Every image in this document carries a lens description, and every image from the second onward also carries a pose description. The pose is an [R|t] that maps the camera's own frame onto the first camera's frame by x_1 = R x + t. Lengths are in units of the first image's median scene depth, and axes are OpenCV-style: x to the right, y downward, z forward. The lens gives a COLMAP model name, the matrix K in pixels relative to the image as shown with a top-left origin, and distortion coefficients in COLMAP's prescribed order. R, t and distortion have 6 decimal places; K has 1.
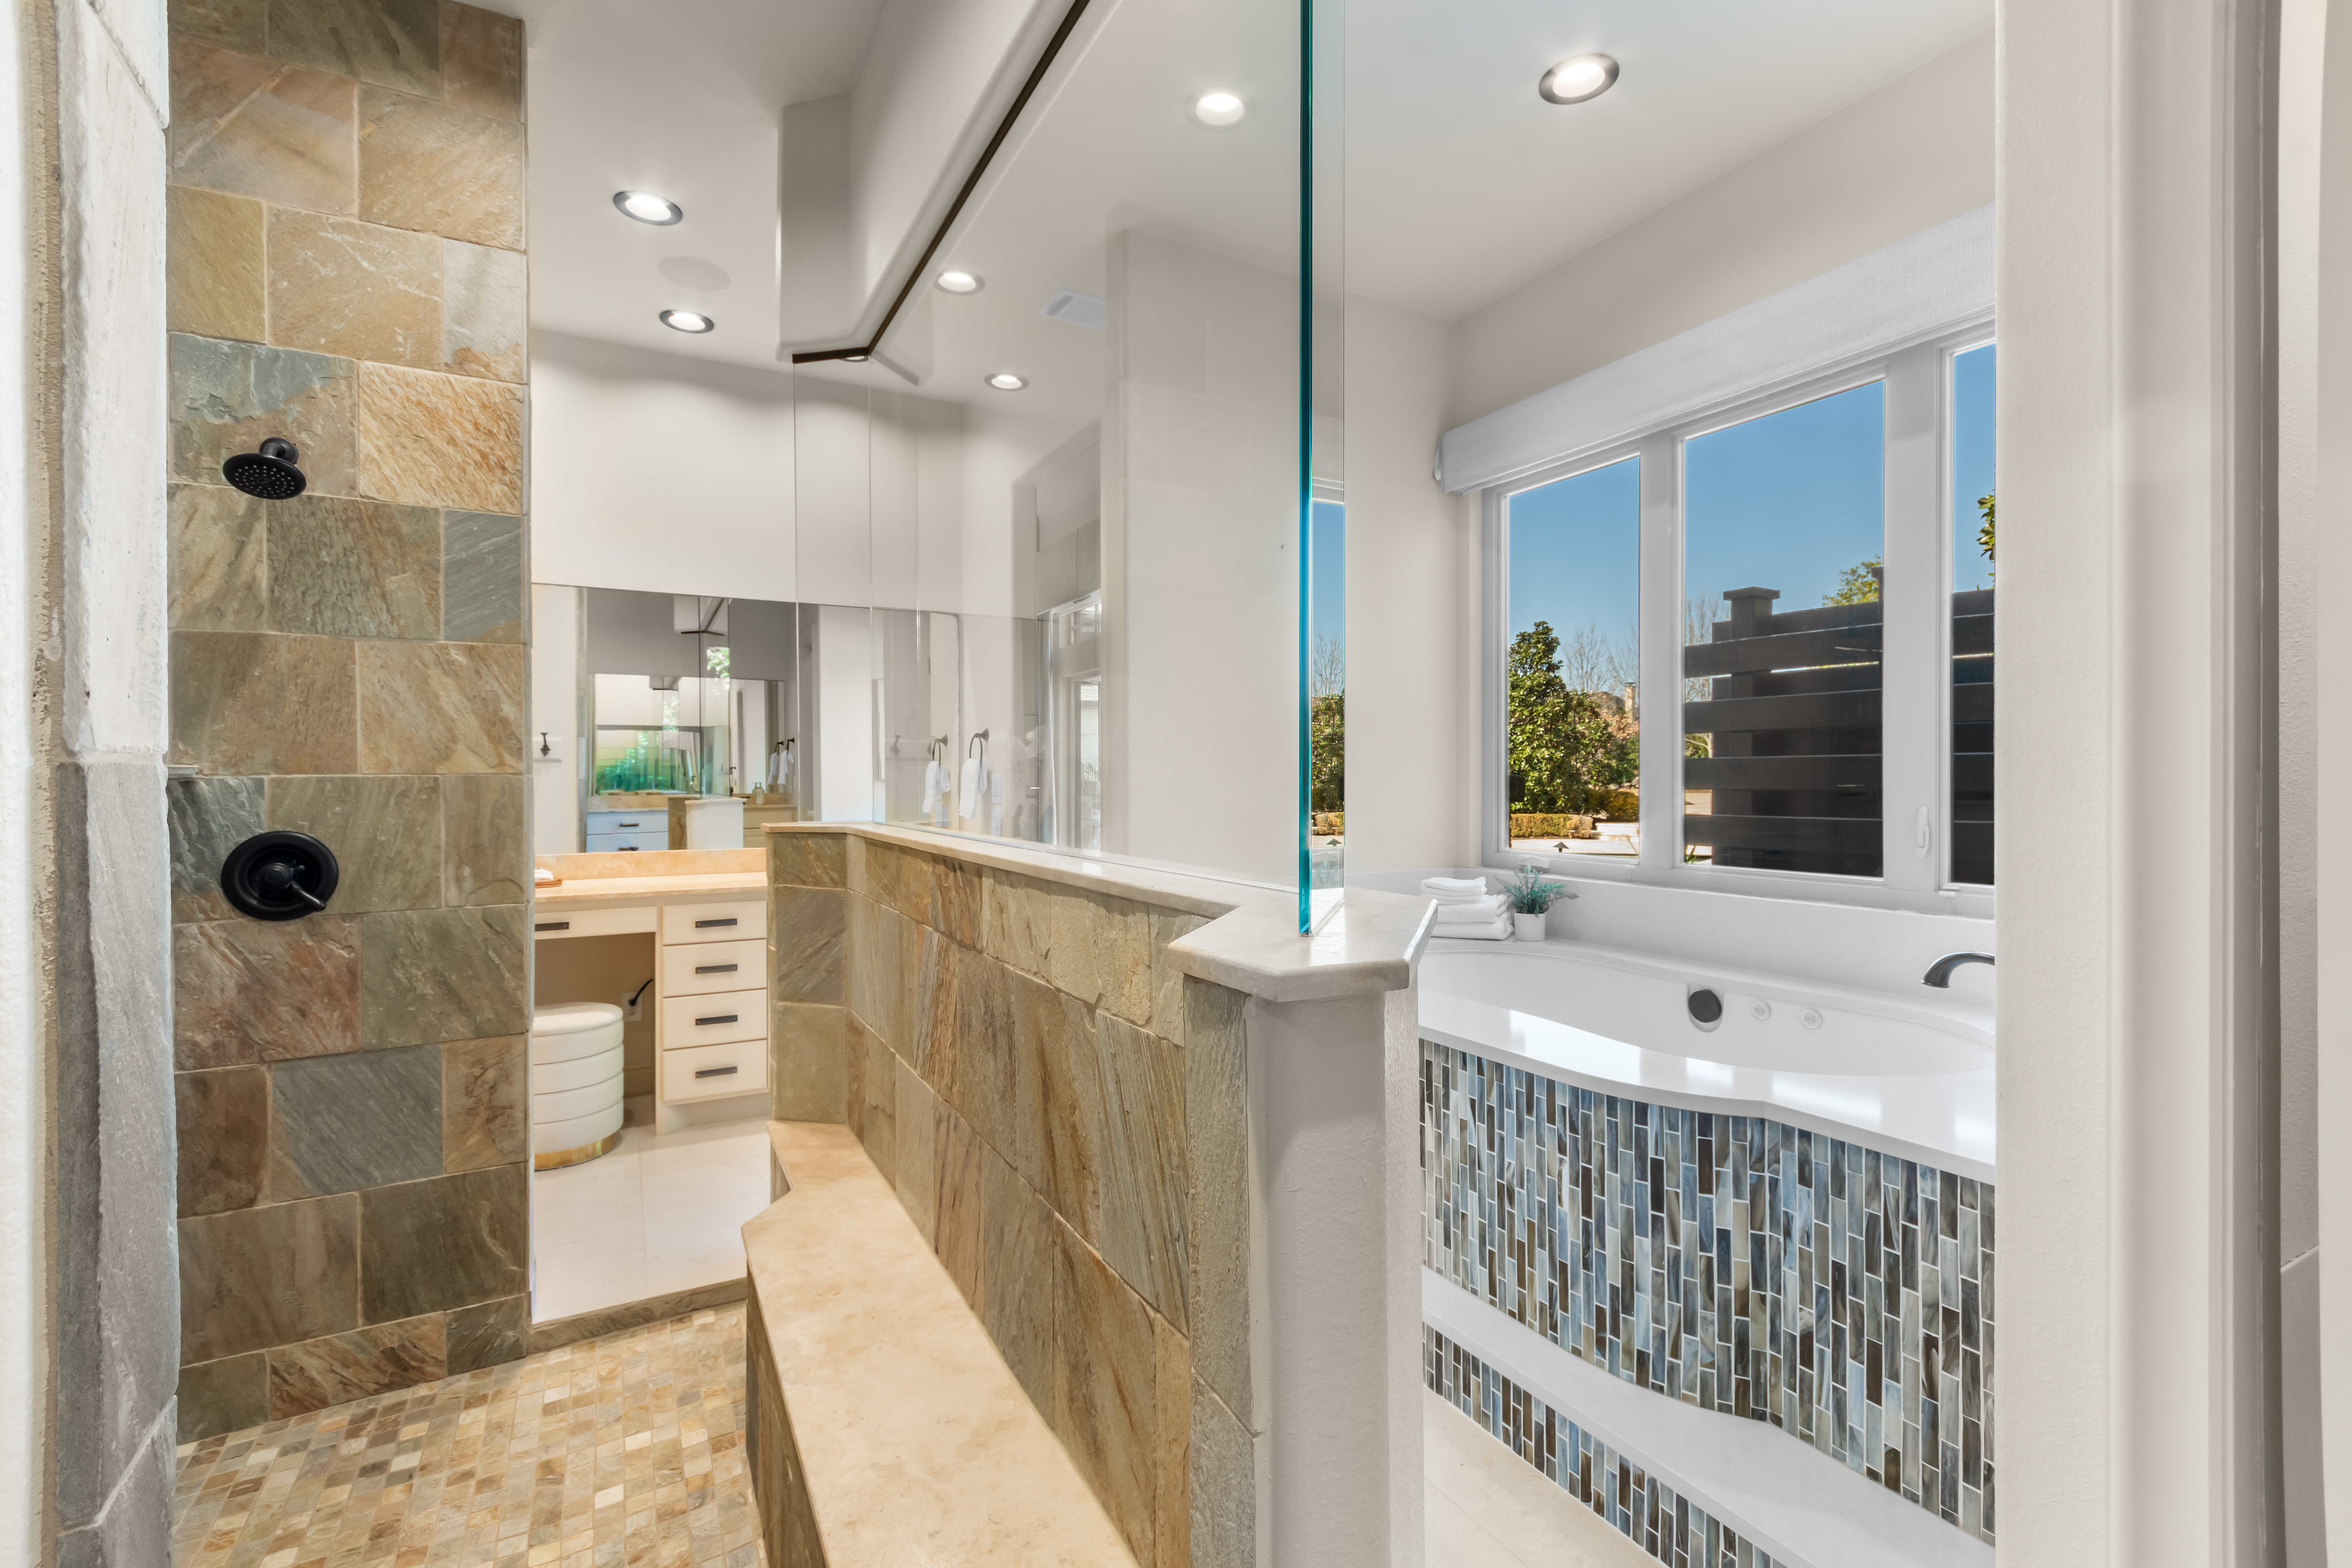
lens RADIAL K [[1033.6, 0, 1189.2], [0, 1033.6, 781.1], [0, 0, 1]] dist [0.003891, -0.001665]
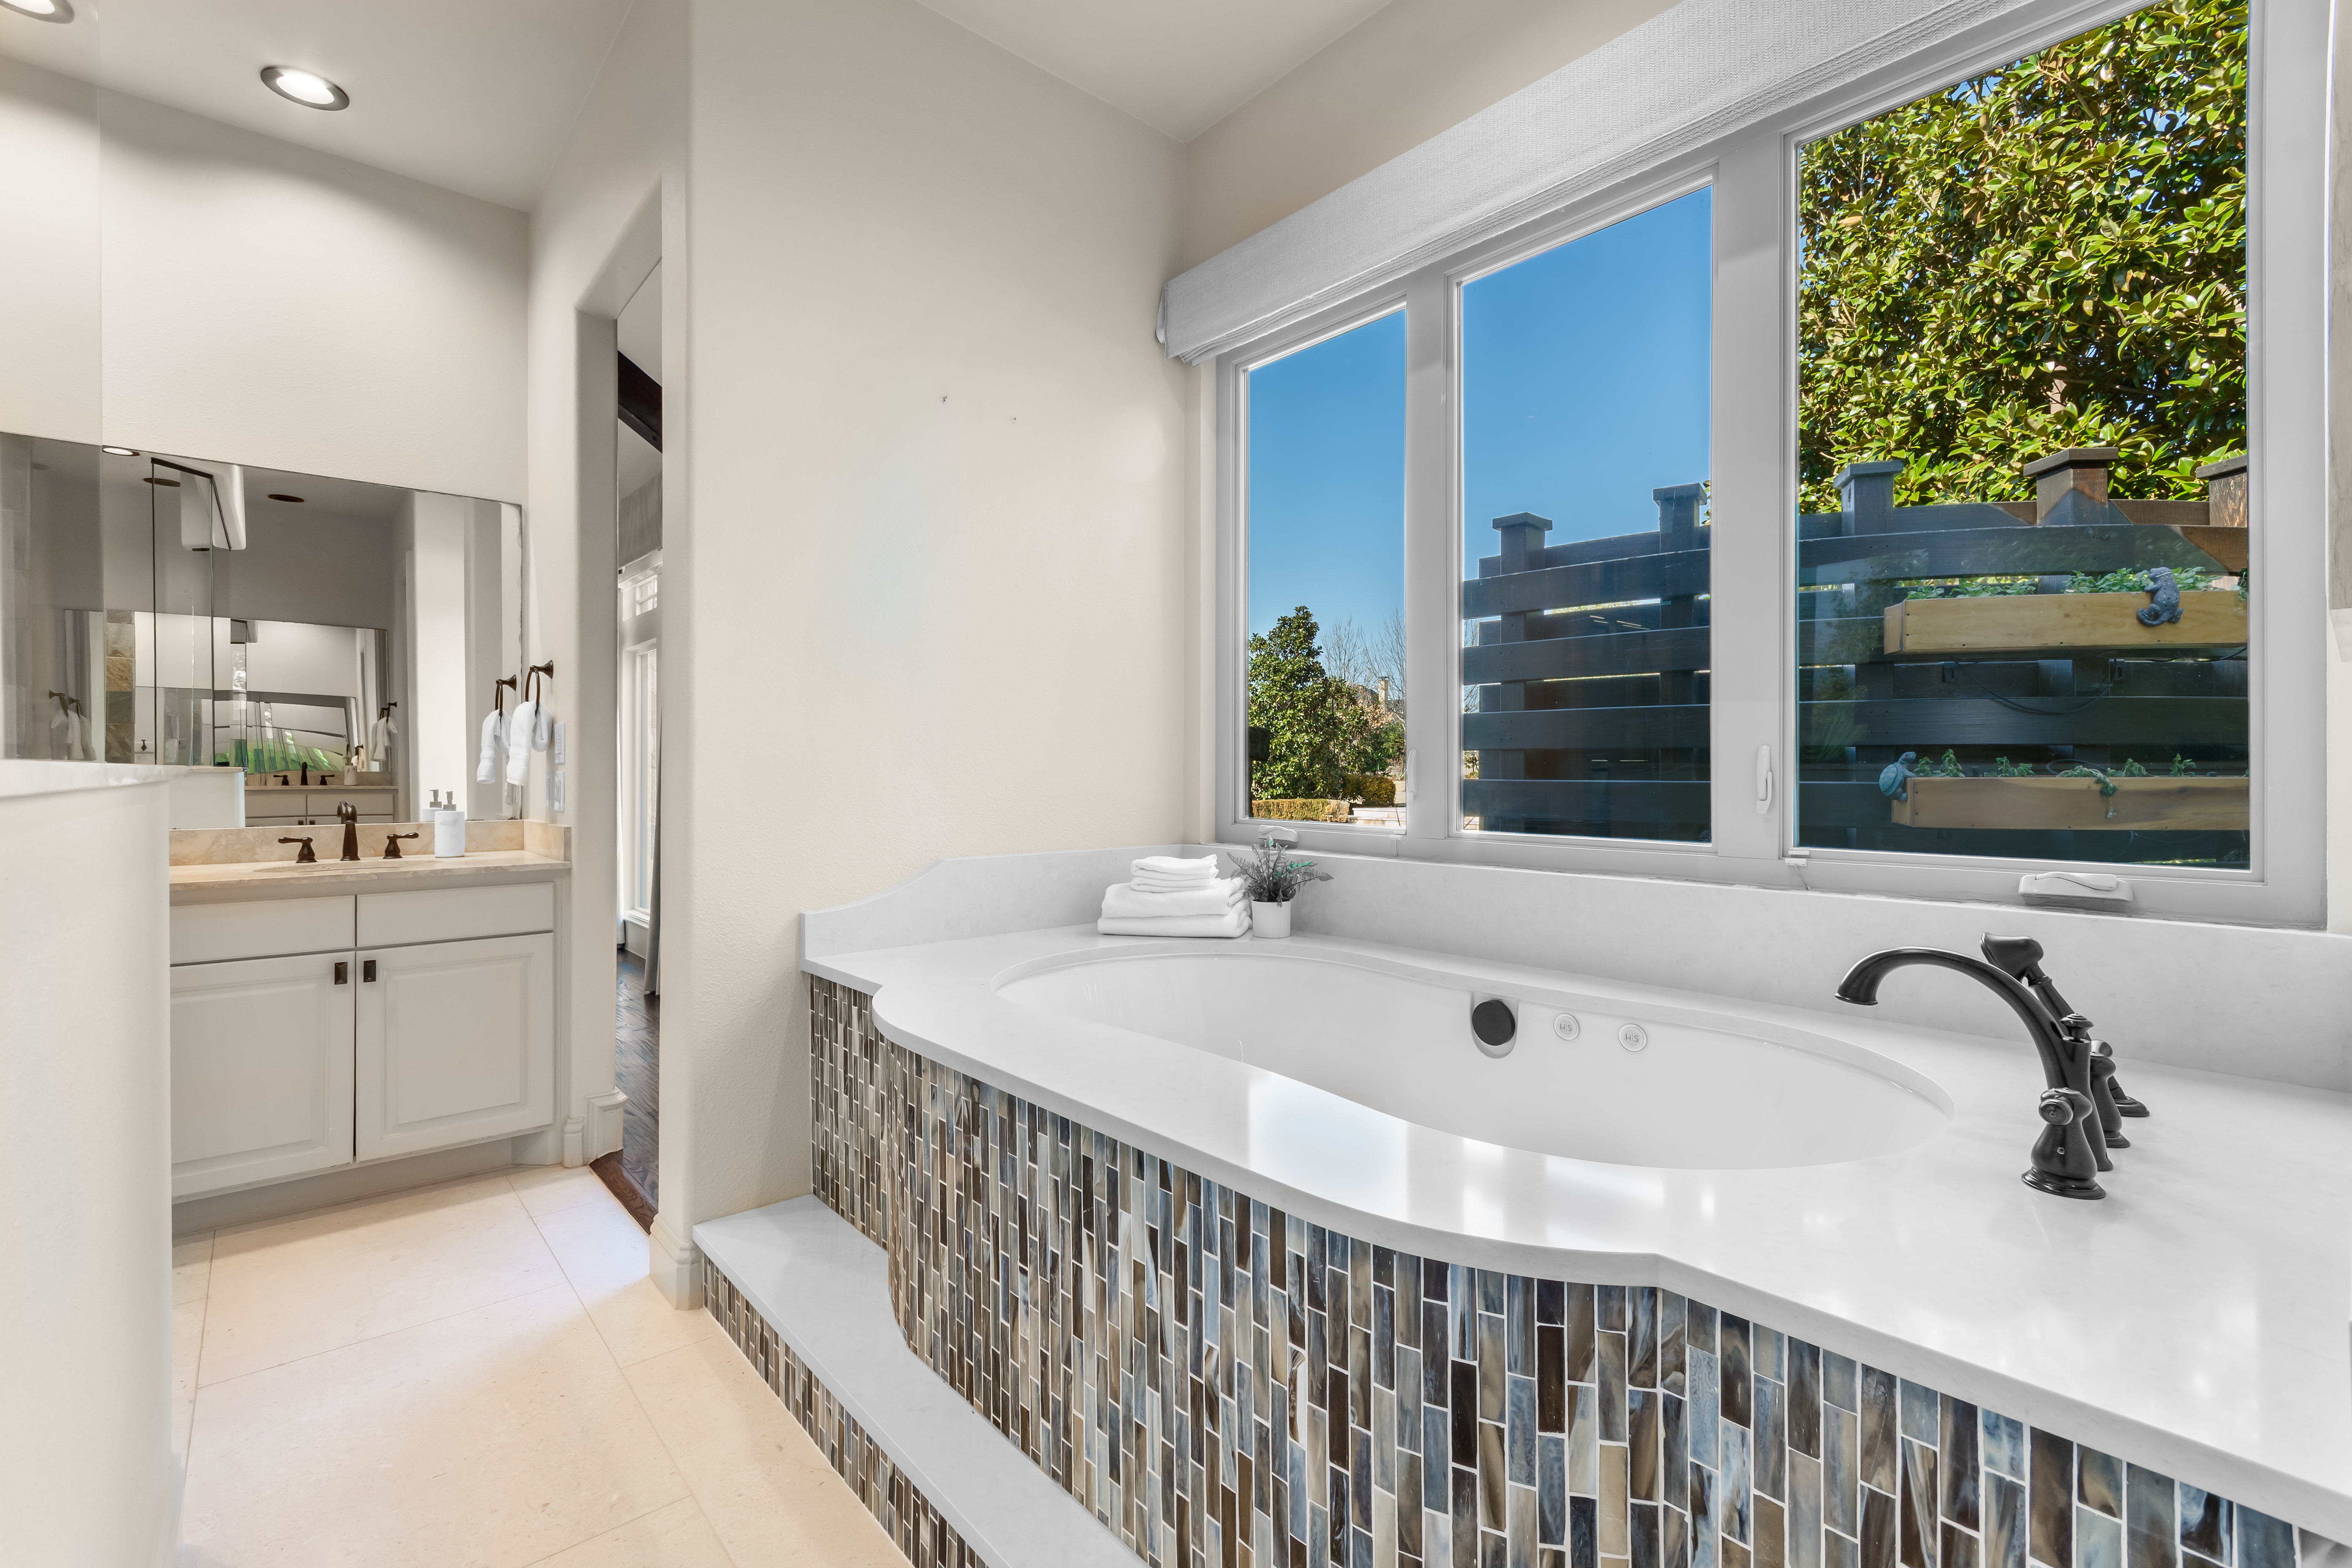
lens RADIAL K [[1033.6, 0, 1194.9], [0, 1033.6, 761.4], [0, 0, 1]] dist [0.003891, -0.001665]
pose [[0.975166, 0.004092, 0.221437, 0.166383], [-0.001907, 0.999947, -0.010079, 0.051827], [-0.221467, 0.009406, 0.975123, 0.425901]]
